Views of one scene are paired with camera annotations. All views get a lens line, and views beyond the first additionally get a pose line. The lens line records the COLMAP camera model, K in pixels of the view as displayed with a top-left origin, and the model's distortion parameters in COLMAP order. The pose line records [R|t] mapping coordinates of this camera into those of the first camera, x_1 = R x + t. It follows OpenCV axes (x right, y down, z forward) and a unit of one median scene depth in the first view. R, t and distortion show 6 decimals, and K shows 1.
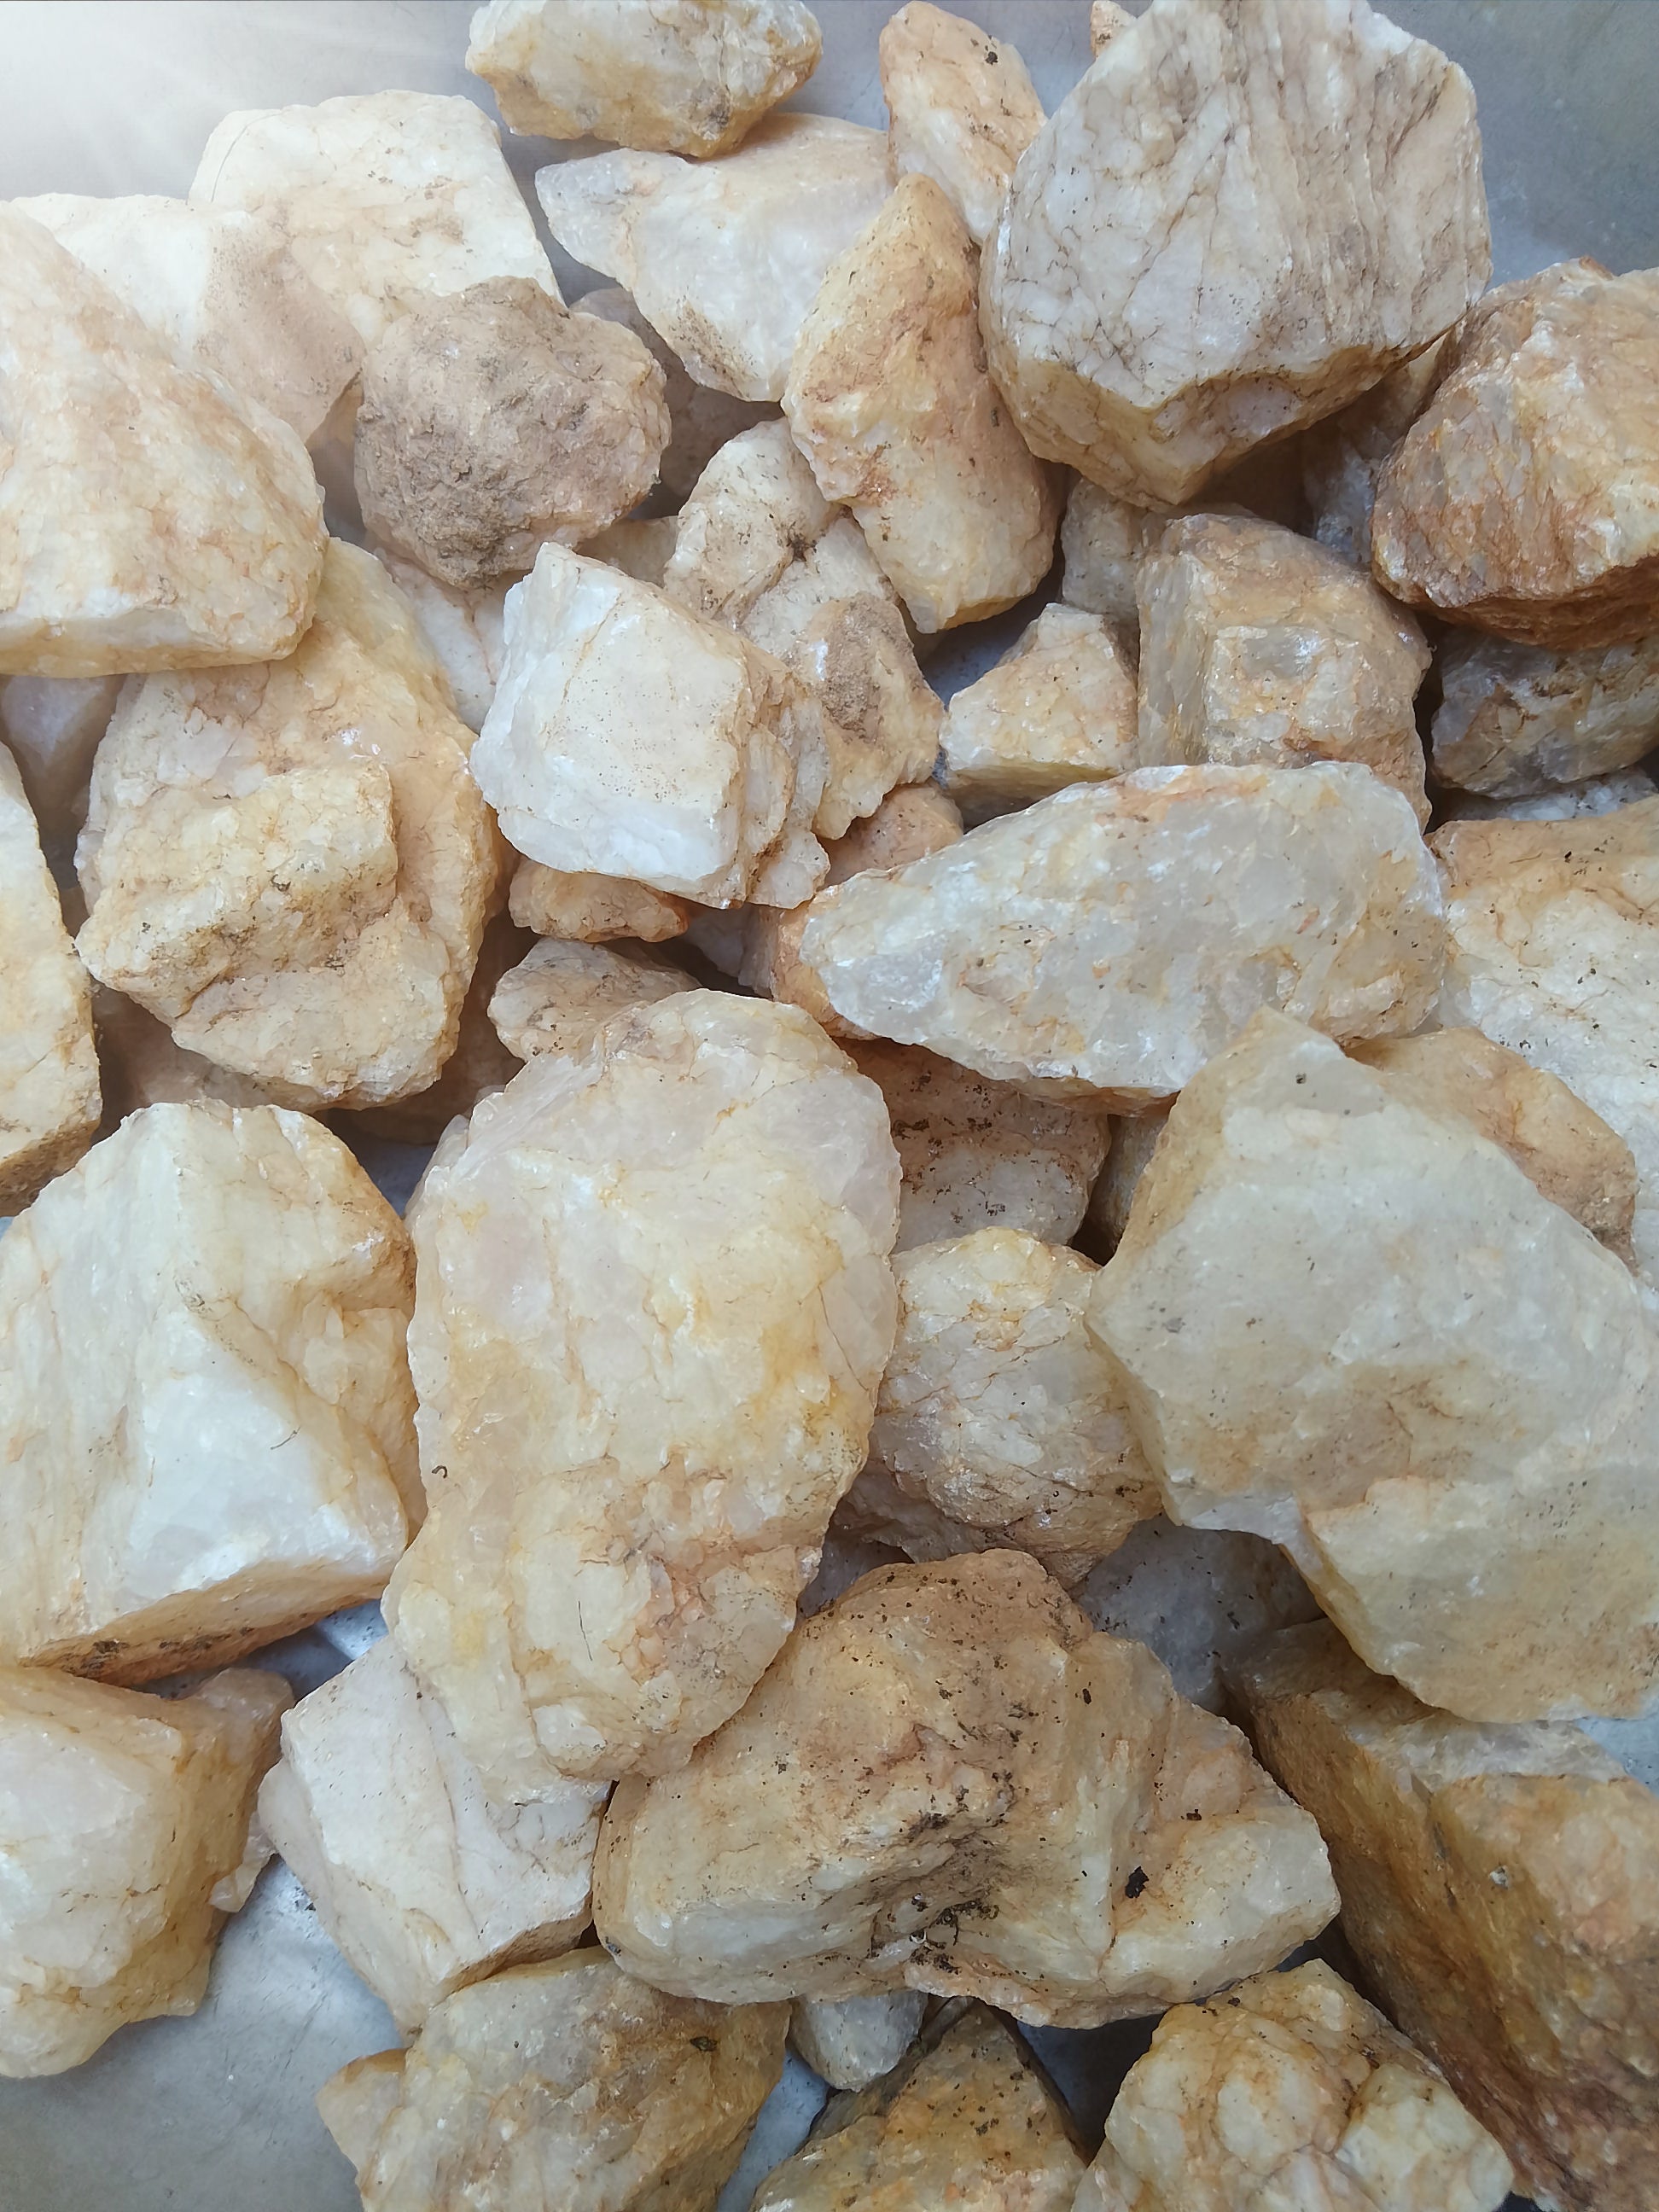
lens RADIAL K [[1718.8, 0, 818.0], [0, 1718.8, 1131.0], [0, 0, 1]] dist [0.023546, -0.107816]
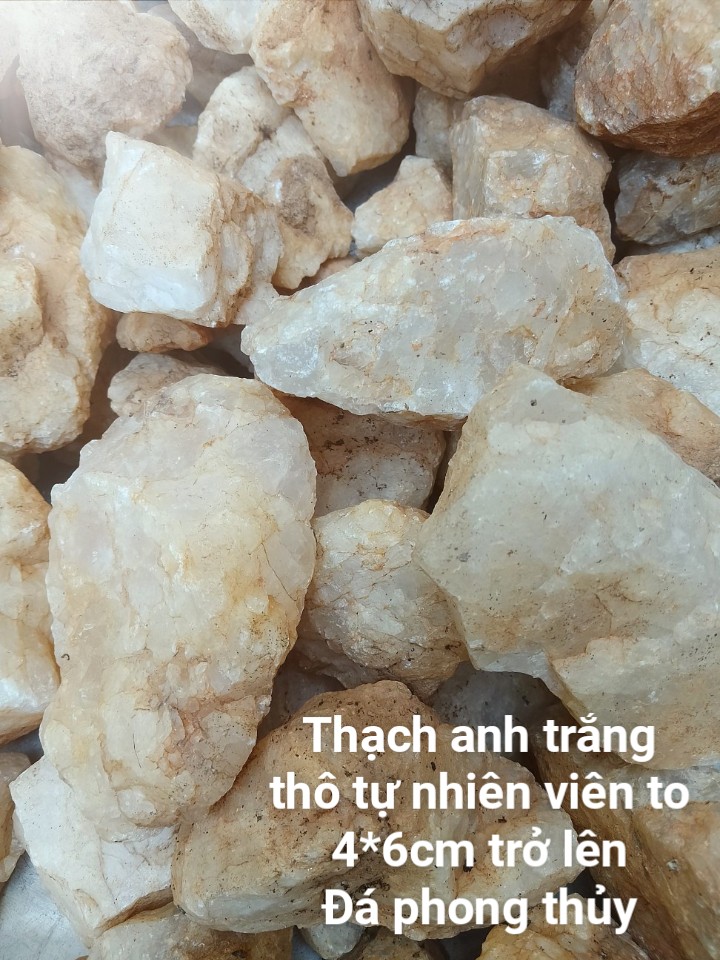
lens RADIAL K [[749.2, 0, 357.9], [0, 749.2, 483.3], [0, 0, 1]] dist [0.004387, -0.073524]
pose [[0.997841, -0.063023, -0.018465, 0.098828], [0.063999, 0.996256, 0.058121, -0.005335], [0.014733, -0.059178, 0.998139, 0.227854]]
